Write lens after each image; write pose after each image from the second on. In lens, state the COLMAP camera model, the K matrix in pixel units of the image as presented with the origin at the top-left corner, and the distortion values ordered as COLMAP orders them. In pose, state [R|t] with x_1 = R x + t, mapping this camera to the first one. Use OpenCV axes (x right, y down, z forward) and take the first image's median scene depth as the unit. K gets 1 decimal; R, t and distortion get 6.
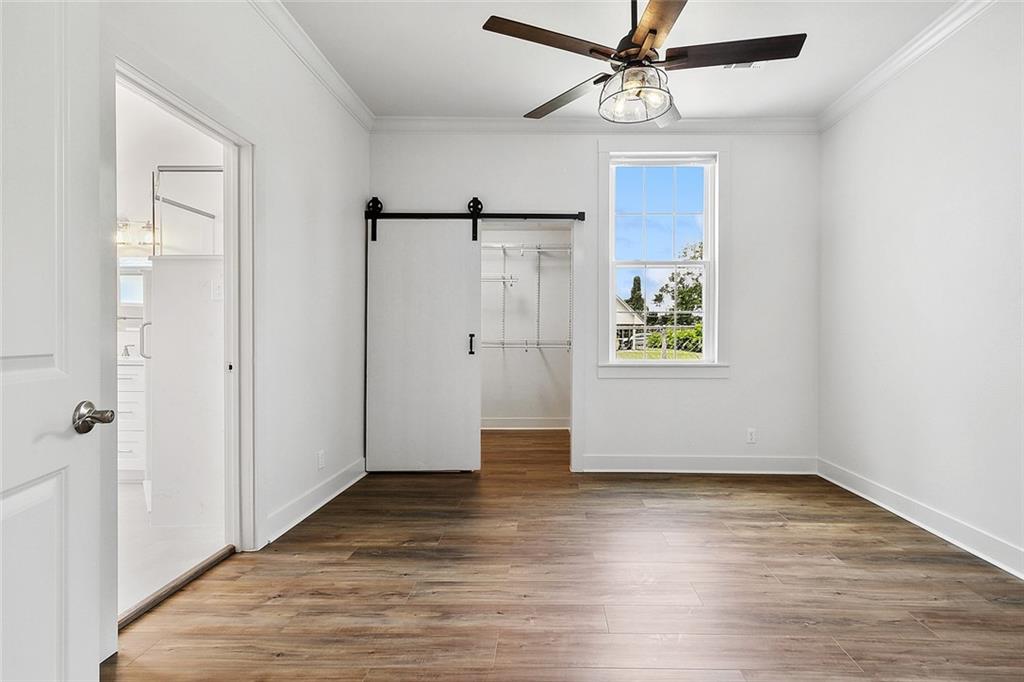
lens RADIAL K [[472.9, 0, 523.5], [0, 472.9, 337.3], [0, 0, 1]] dist [0.013609, -0.000065]
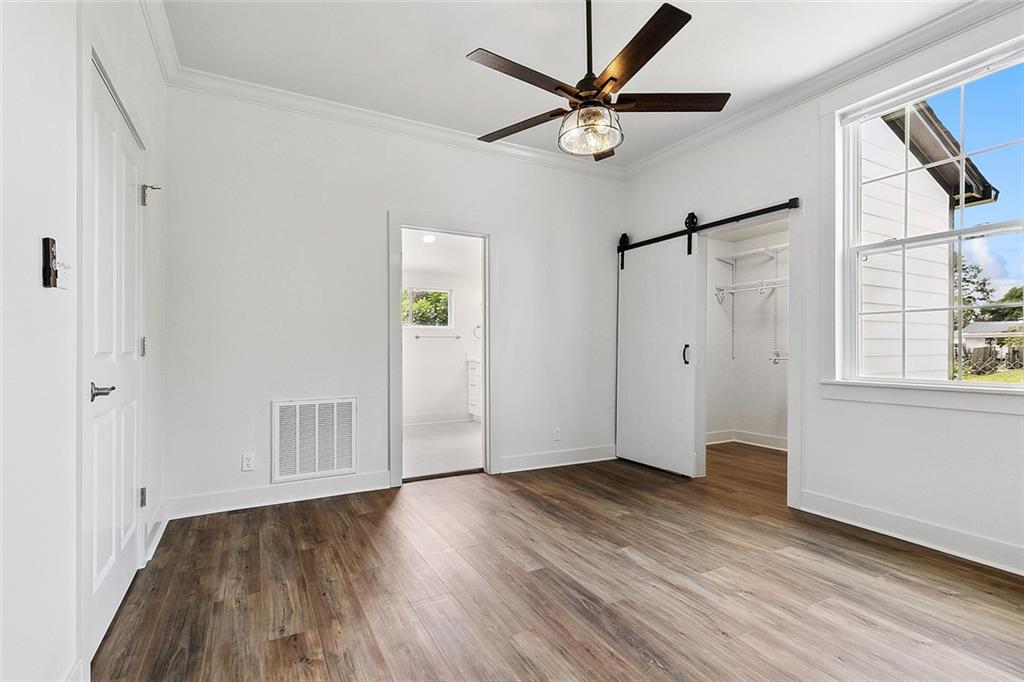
lens RADIAL K [[472.9, 0, 523.5], [0, 472.9, 337.3], [0, 0, 1]] dist [0.013609, -0.000065]
pose [[0.505802, -0.023476, -0.862330, 0.687099], [-0.003483, 0.999566, -0.029255, 0.011317], [0.862642, 0.017801, 0.505501, 0.181126]]
